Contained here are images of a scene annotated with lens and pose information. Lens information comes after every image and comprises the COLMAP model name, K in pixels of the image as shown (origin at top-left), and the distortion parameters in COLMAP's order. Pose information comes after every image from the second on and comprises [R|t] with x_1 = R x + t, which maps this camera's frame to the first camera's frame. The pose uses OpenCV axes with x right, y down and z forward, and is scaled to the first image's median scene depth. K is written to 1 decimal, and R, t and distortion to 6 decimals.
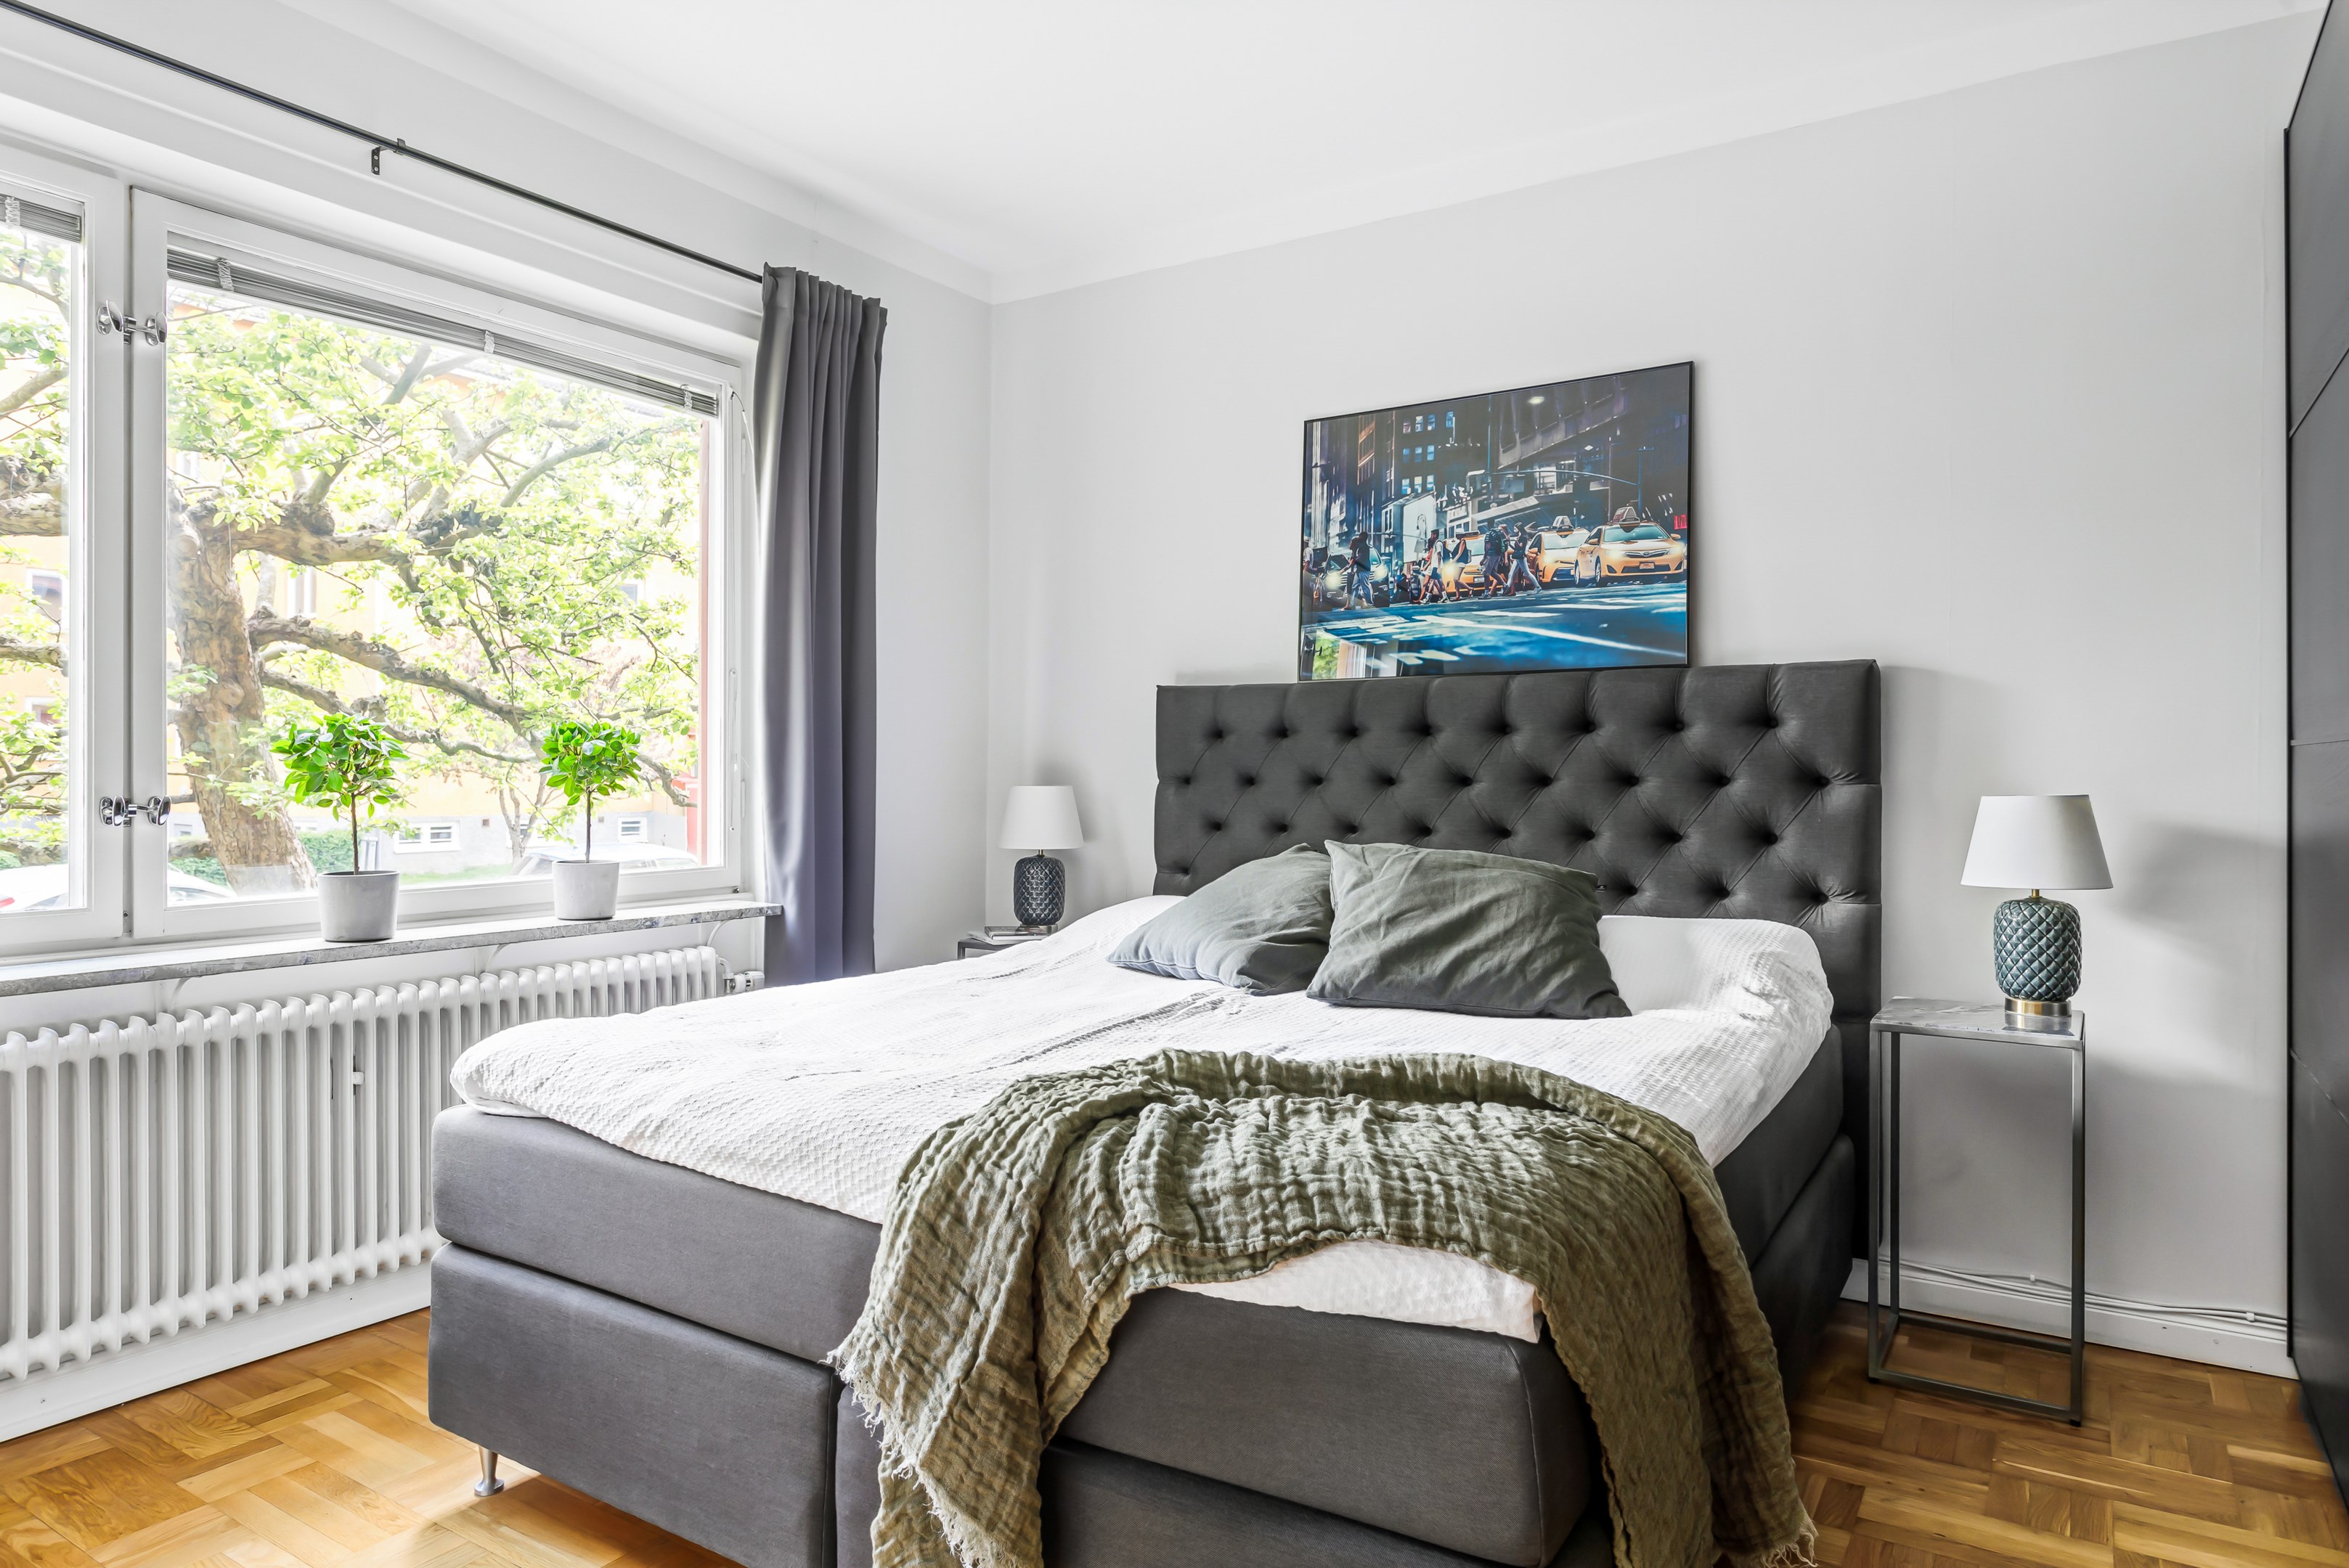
lens RADIAL K [[1419.7, 0, 1174.5], [0, 1419.7, 784.0], [0, 0, 1]] dist [-0.019433, -0.000049]
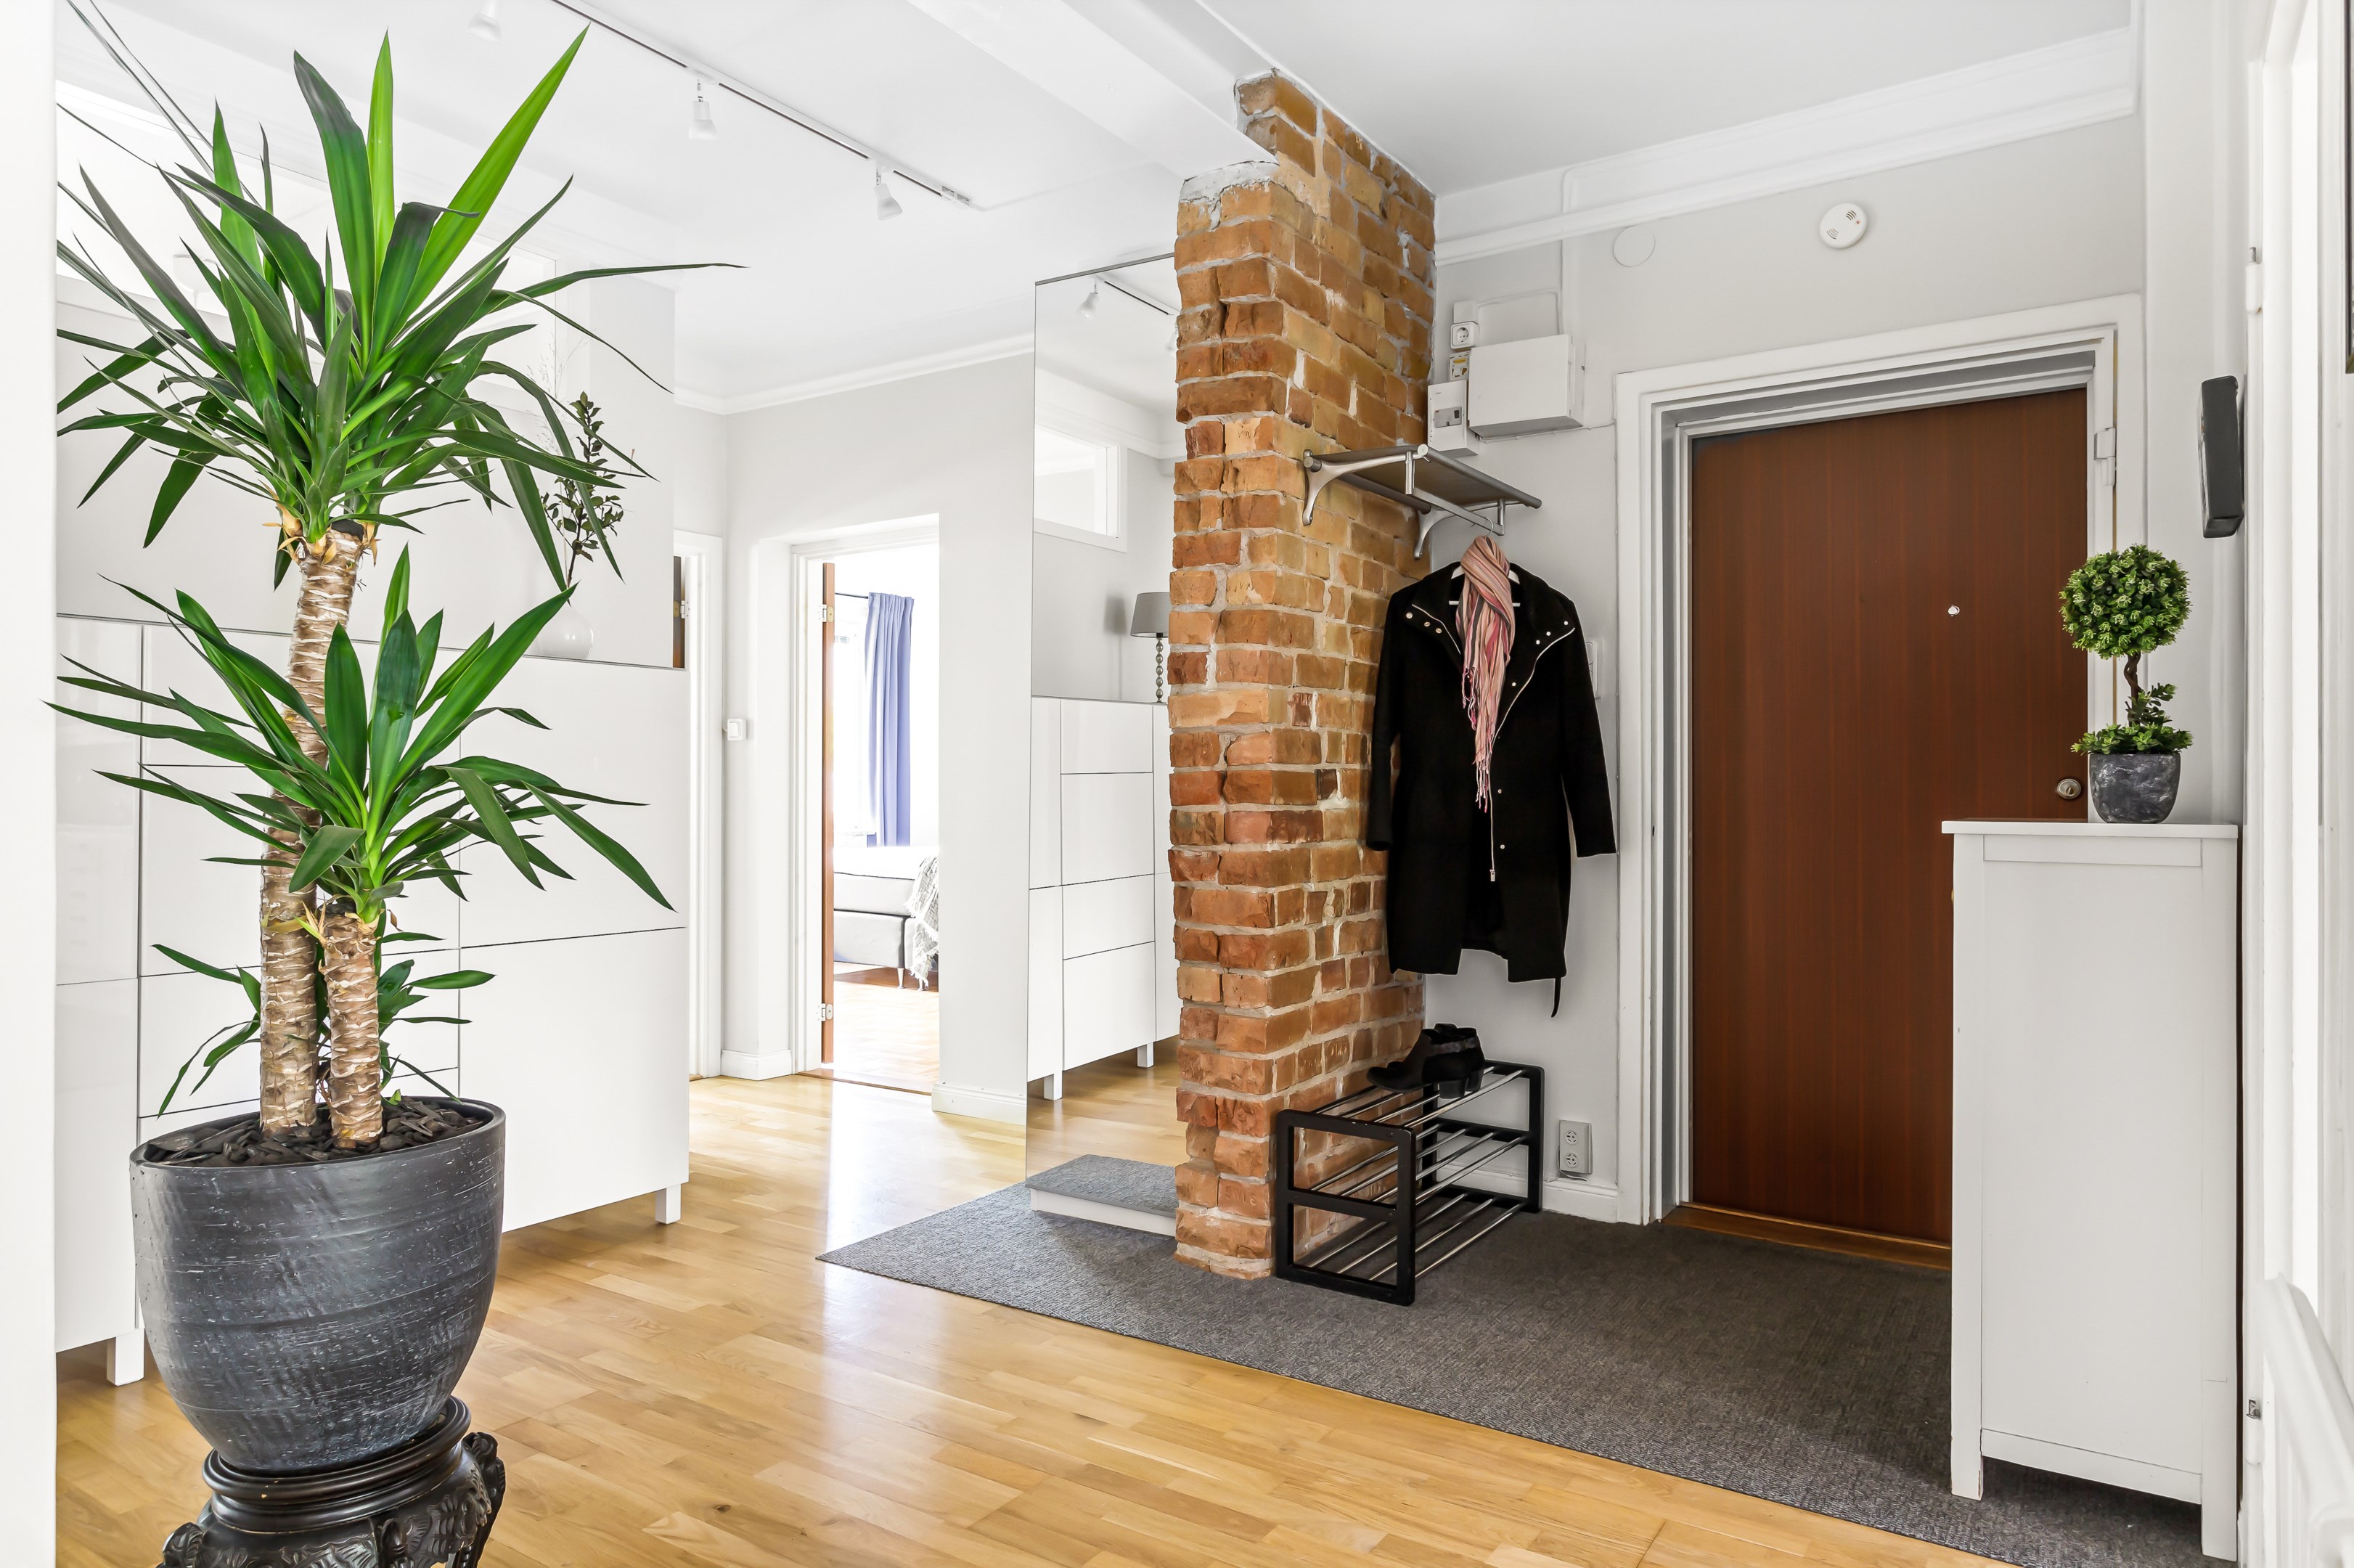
lens RADIAL K [[1423.0, 0, 1177.0], [0, 1423.0, 784.0], [0, 0, 1]] dist [-0.019433, -0.000049]
pose [[0.999951, 0.001214, -0.009843, 0.716906], [-0.001284, 0.999974, -0.007117, 0.036752], [0.009834, 0.007129, 0.999926, -3.764267]]
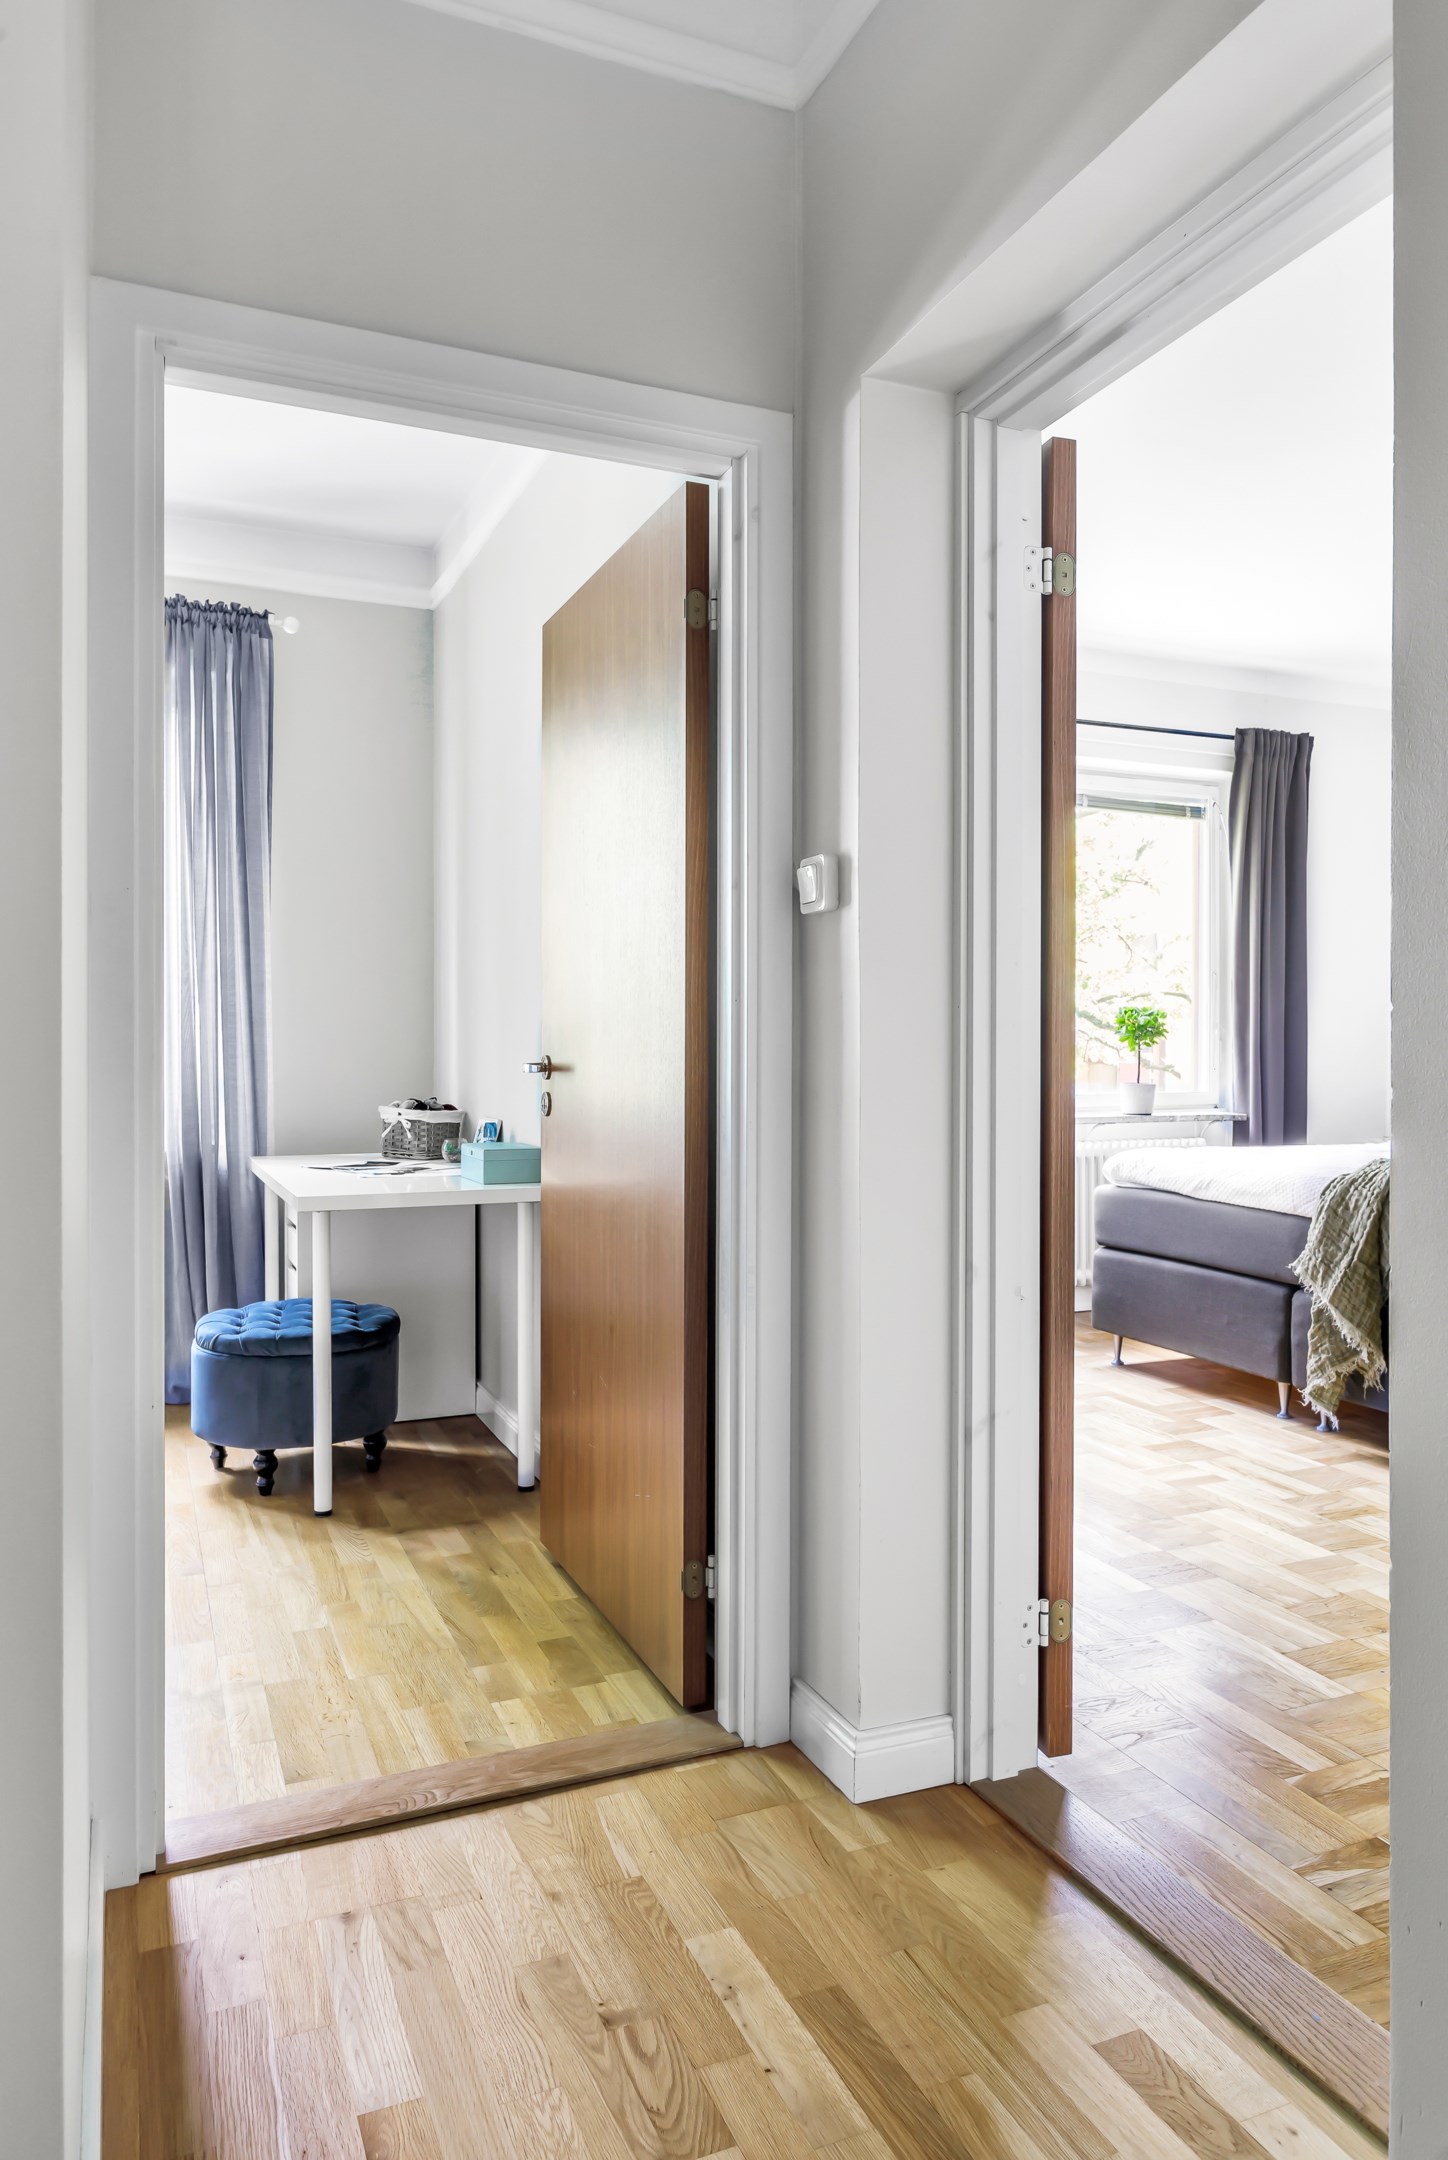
lens RADIAL K [[1392.5, 0, 724.0], [0, 1392.5, 1080.0], [0, 0, 1]] dist [-0.005054, -0.000881]
pose [[0.826319, 0.005894, -0.563172, 0.302227], [0.002325, 0.999901, 0.013876, 0.048481], [0.563198, -0.012775, 0.826223, -1.542747]]
